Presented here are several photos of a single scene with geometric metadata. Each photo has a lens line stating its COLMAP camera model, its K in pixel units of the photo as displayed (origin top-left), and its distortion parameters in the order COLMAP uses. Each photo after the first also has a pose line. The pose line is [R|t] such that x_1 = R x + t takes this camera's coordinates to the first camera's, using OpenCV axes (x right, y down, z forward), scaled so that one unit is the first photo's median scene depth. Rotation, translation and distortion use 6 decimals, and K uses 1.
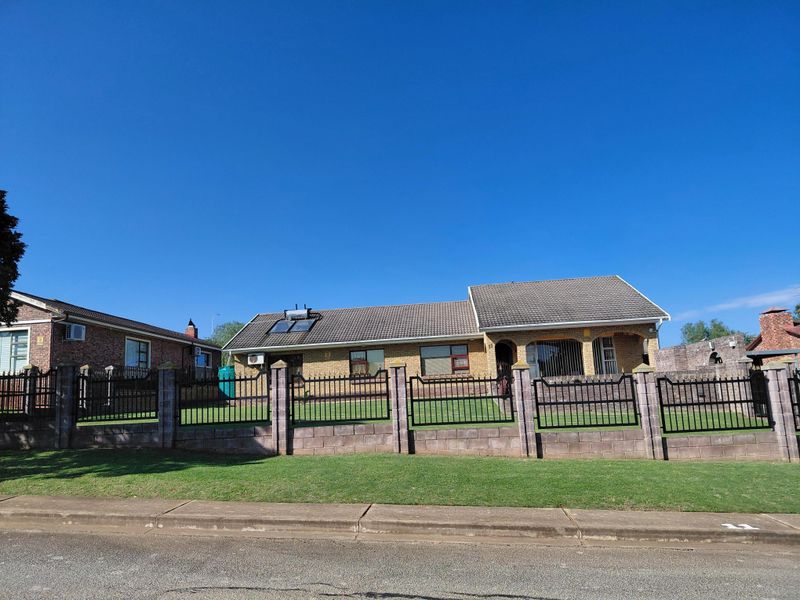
lens RADIAL K [[591.4, 0, 400.0], [0, 591.4, 300.0], [0, 0, 1]] dist [0.081974, -0.135294]
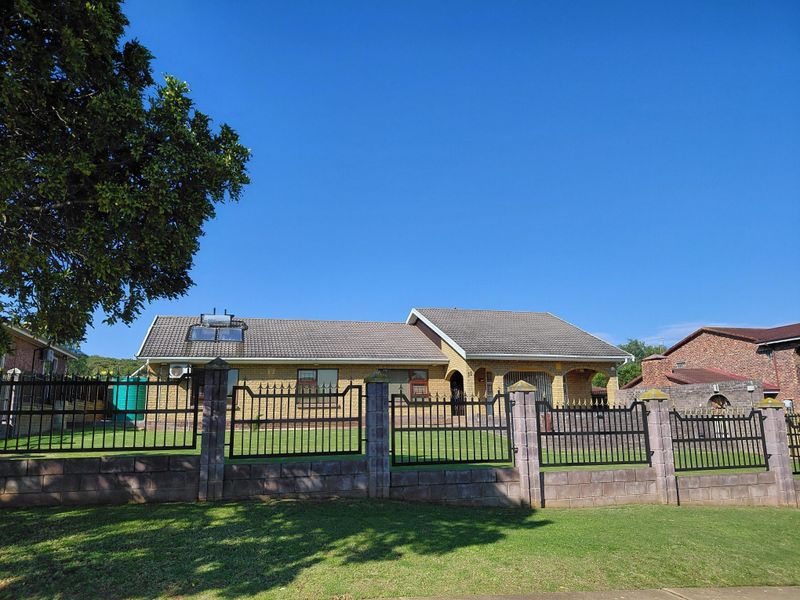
lens RADIAL K [[591.4, 0, 400.0], [0, 591.4, 300.0], [0, 0, 1]] dist [0.081974, -0.135294]
pose [[0.929651, 0.106886, 0.352597, -0.376930], [-0.092161, 0.994034, -0.058340, 0.033310], [-0.356729, 0.021740, 0.933955, 0.200313]]
